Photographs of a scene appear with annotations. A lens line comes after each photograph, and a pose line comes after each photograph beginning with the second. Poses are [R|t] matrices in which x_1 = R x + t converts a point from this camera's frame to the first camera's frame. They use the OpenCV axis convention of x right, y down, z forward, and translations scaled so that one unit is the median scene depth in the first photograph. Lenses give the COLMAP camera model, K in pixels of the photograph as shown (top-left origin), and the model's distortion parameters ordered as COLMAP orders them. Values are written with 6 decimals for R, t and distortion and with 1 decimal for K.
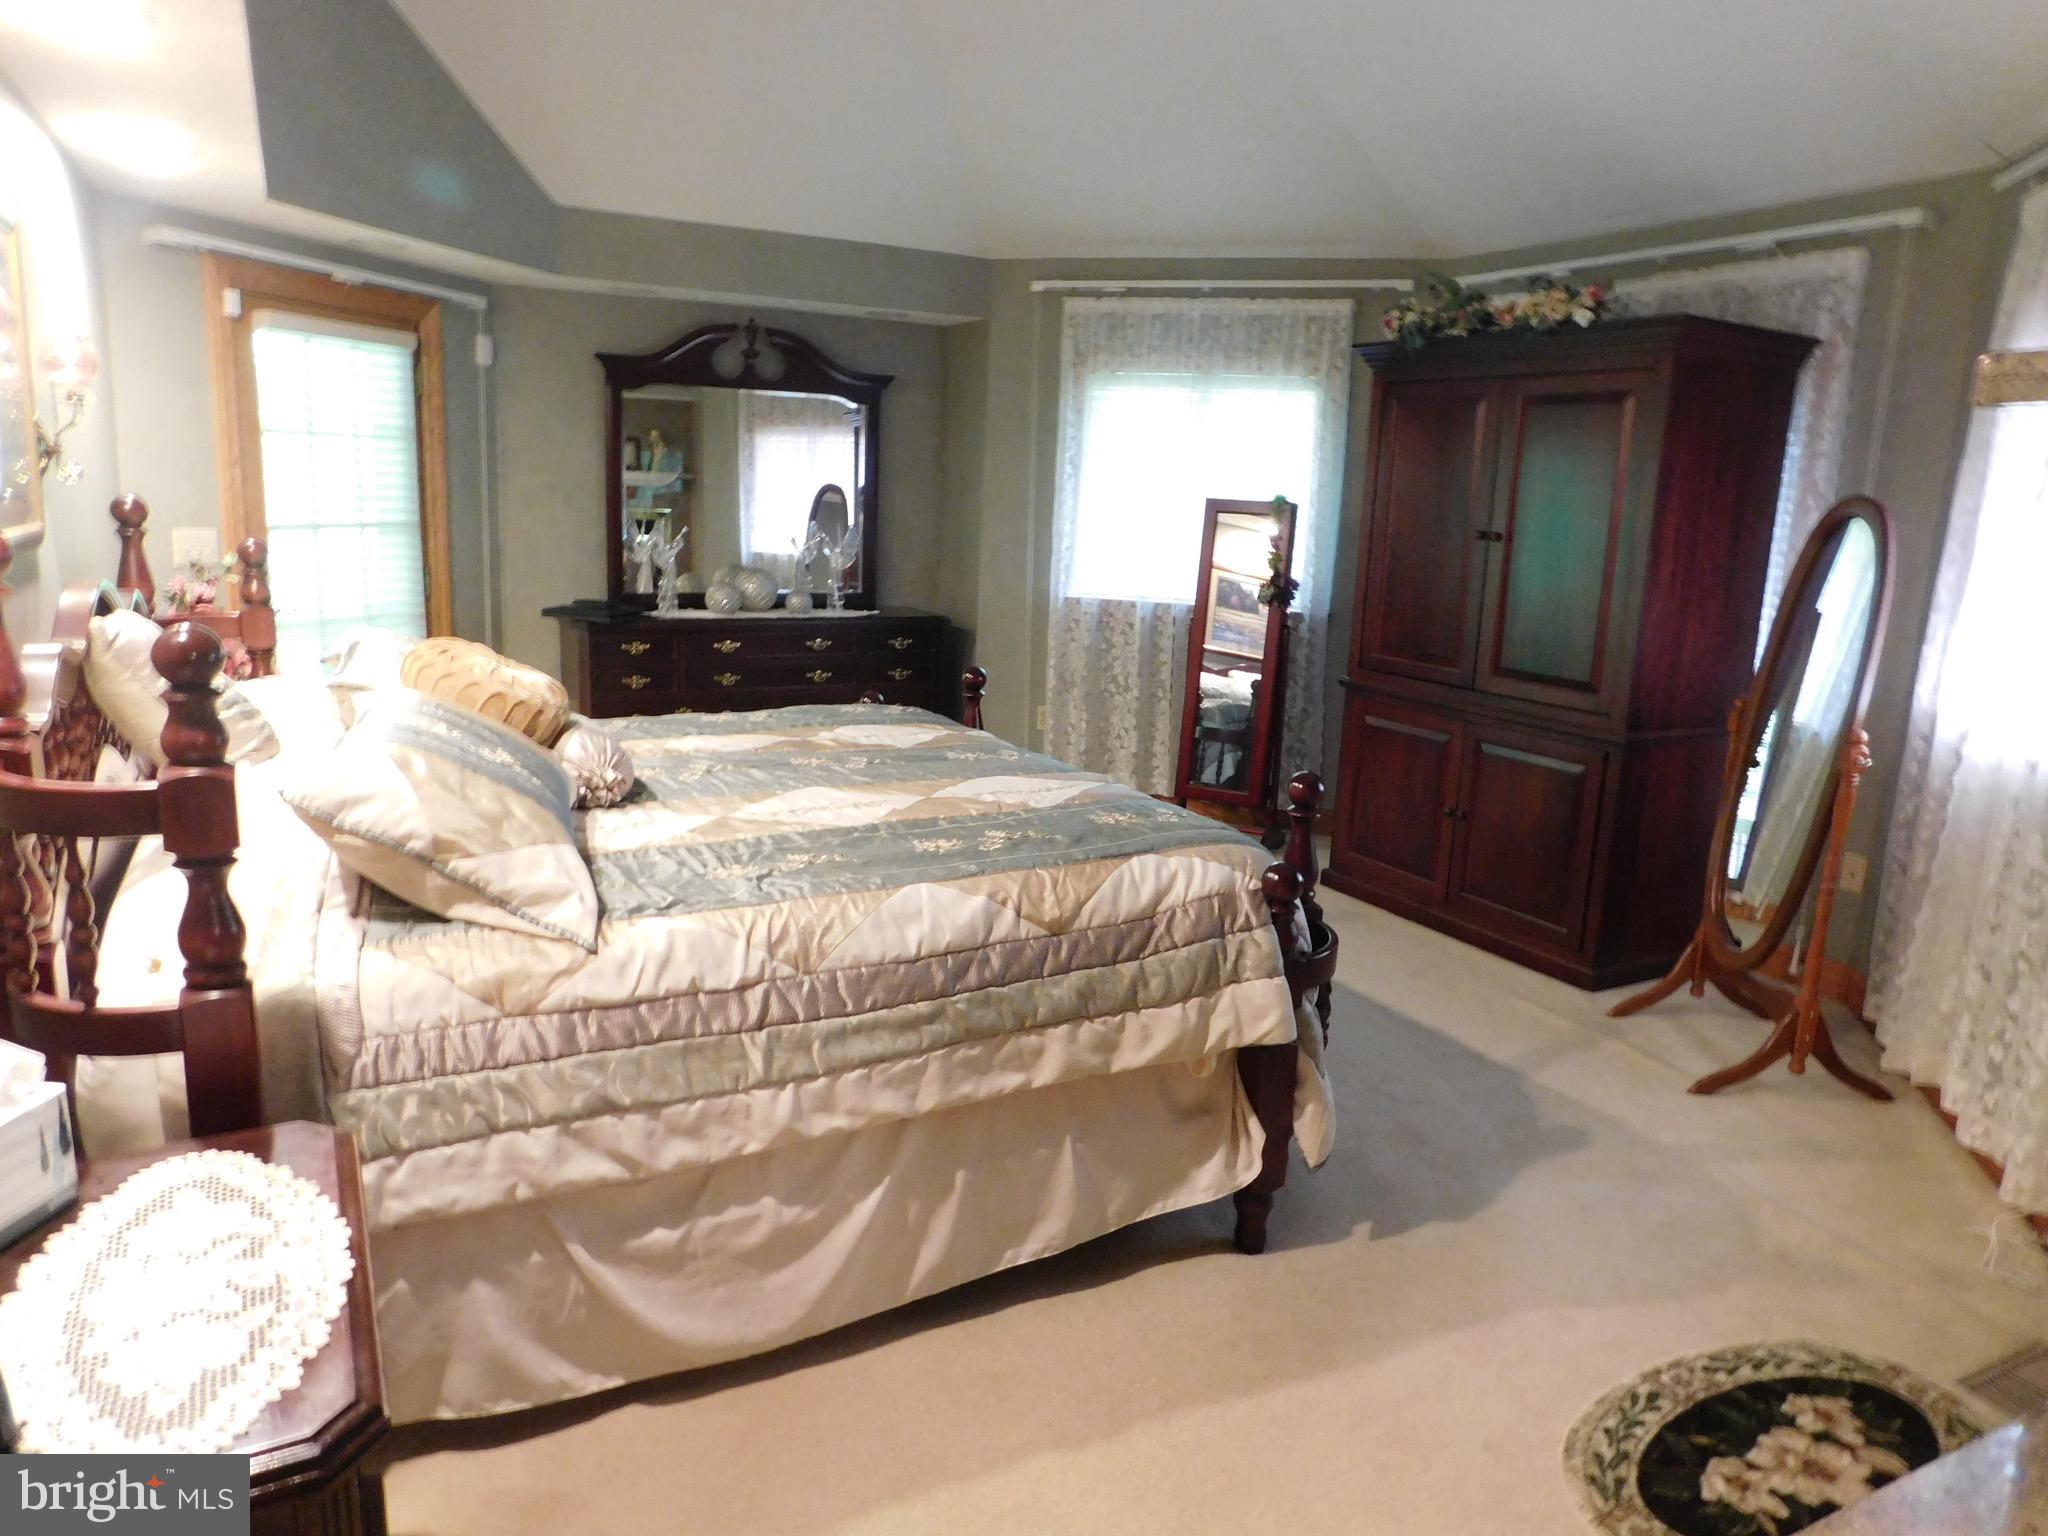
lens RADIAL K [[1359.6, 0, 1027.3], [0, 1359.6, 772.0], [0, 0, 1]] dist [-0.051376, 0.037031]
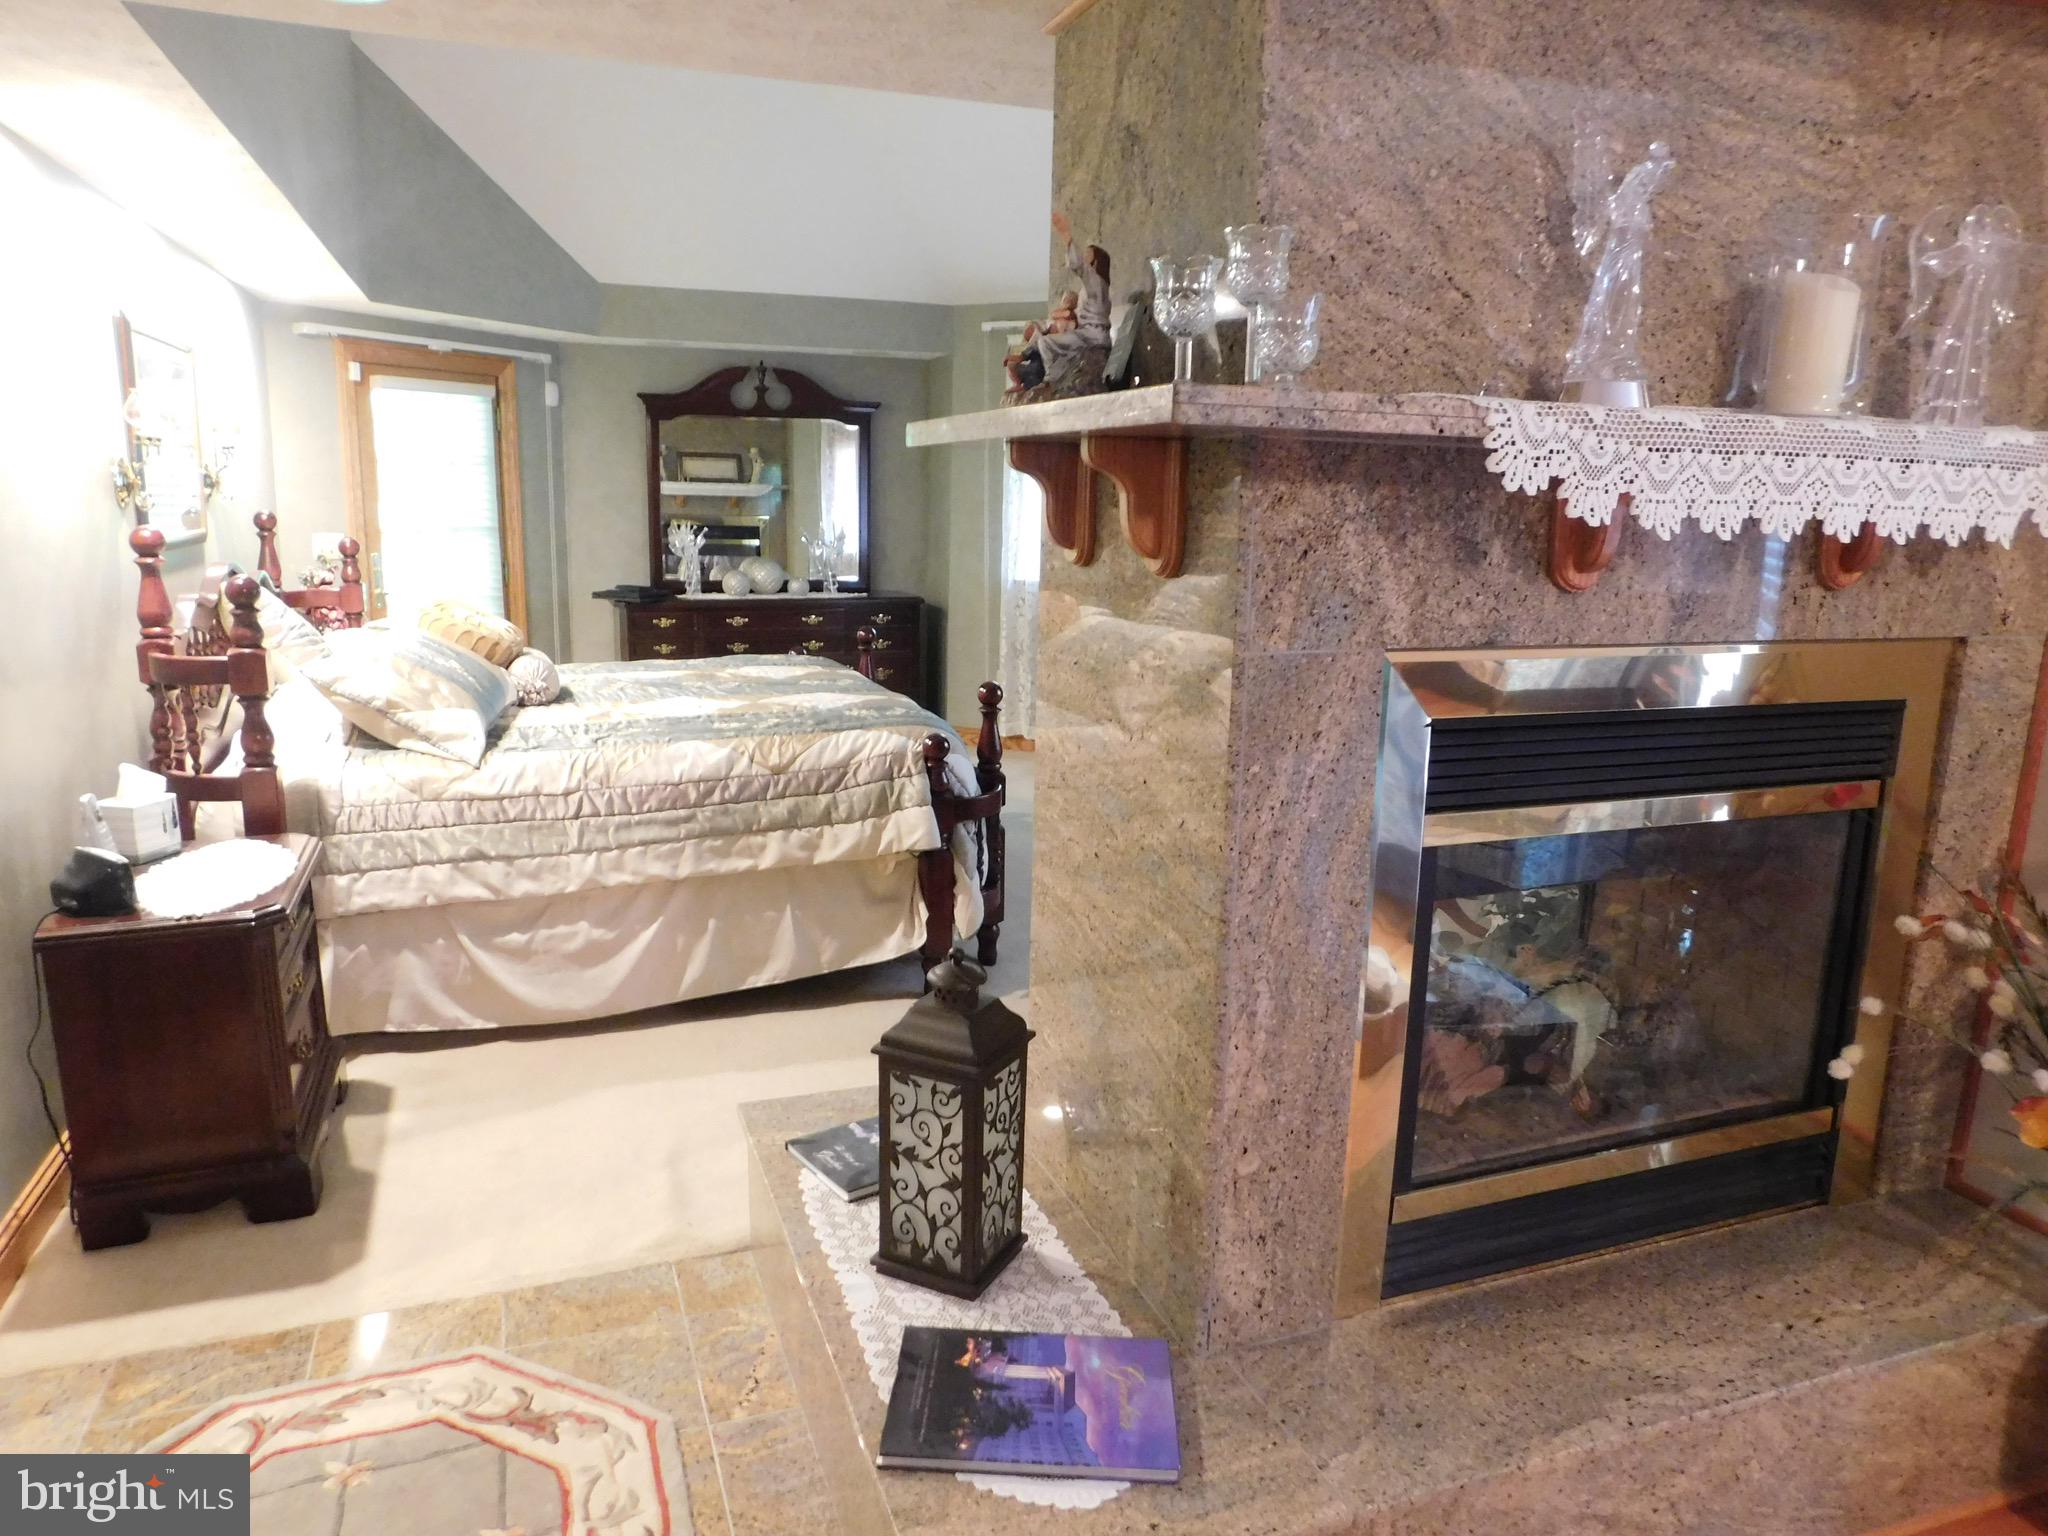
lens RADIAL K [[1359.6, 0, 1022.7], [0, 1359.6, 773.4], [0, 0, 1]] dist [-0.051376, 0.037031]
pose [[0.991016, 0.006237, -0.133596, 0.512384], [-0.006451, 0.999978, -0.001176, 0.117596], [0.133586, 0.002027, 0.991035, -0.525341]]
